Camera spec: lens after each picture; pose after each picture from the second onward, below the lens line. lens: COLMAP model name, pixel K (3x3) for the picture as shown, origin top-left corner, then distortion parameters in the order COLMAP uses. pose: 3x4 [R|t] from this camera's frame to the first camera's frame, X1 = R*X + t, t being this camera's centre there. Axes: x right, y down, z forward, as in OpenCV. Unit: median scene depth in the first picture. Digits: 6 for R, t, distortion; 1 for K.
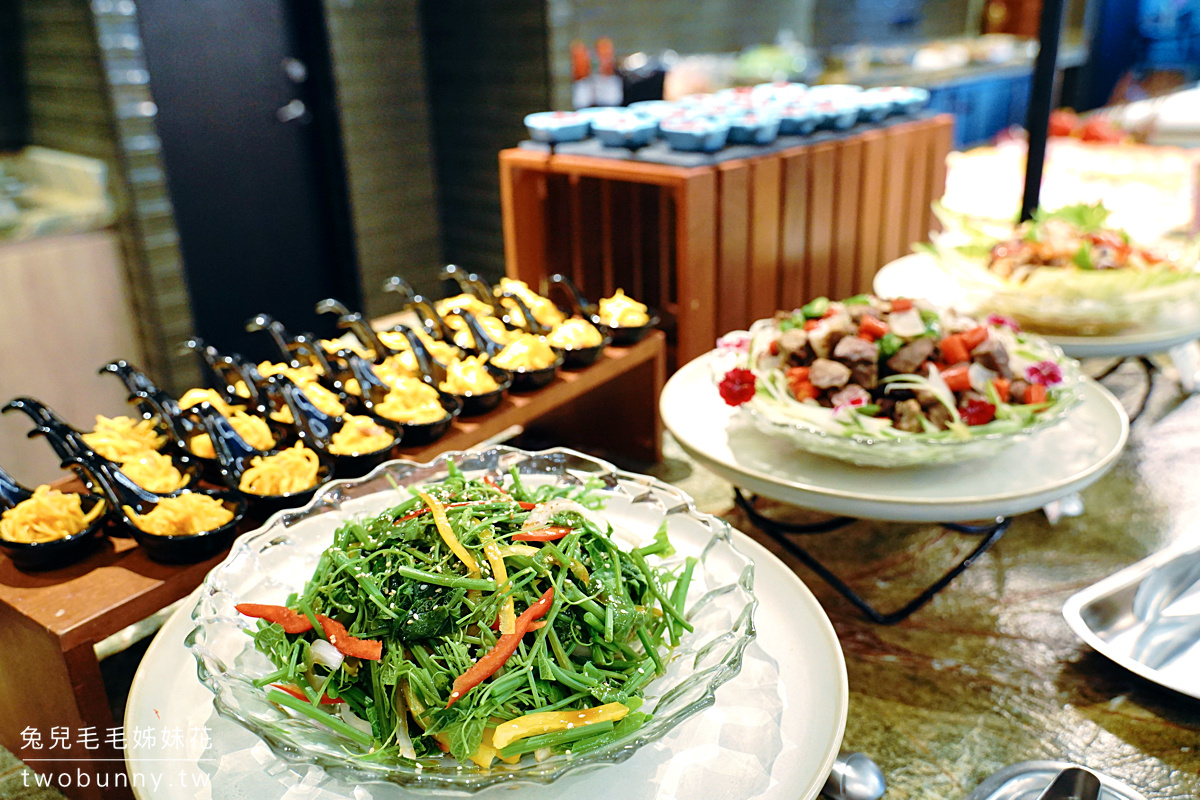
lens RADIAL K [[1001.6, 0, 595.4], [0, 1001.6, 404.4], [0, 0, 1]] dist [-0.001081, 0.000098]
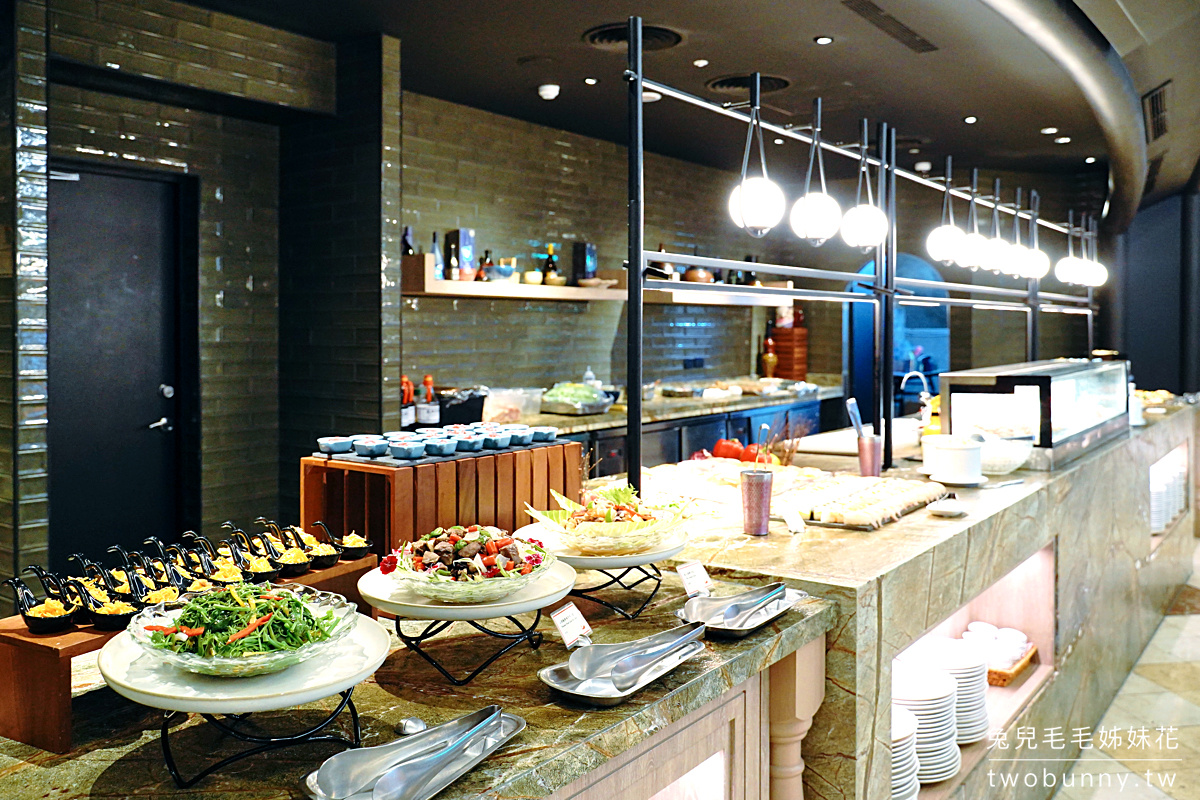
lens RADIAL K [[1001.6, 0, 610.8], [0, 1001.6, 348.6], [0, 0, 1]] dist [-0.001081, 0.000098]
pose [[0.988363, 0.034290, 0.148199, 0.280307], [0.020516, 0.935310, -0.353234, 0.317540], [-0.150724, 0.352163, 0.923722, -1.213996]]
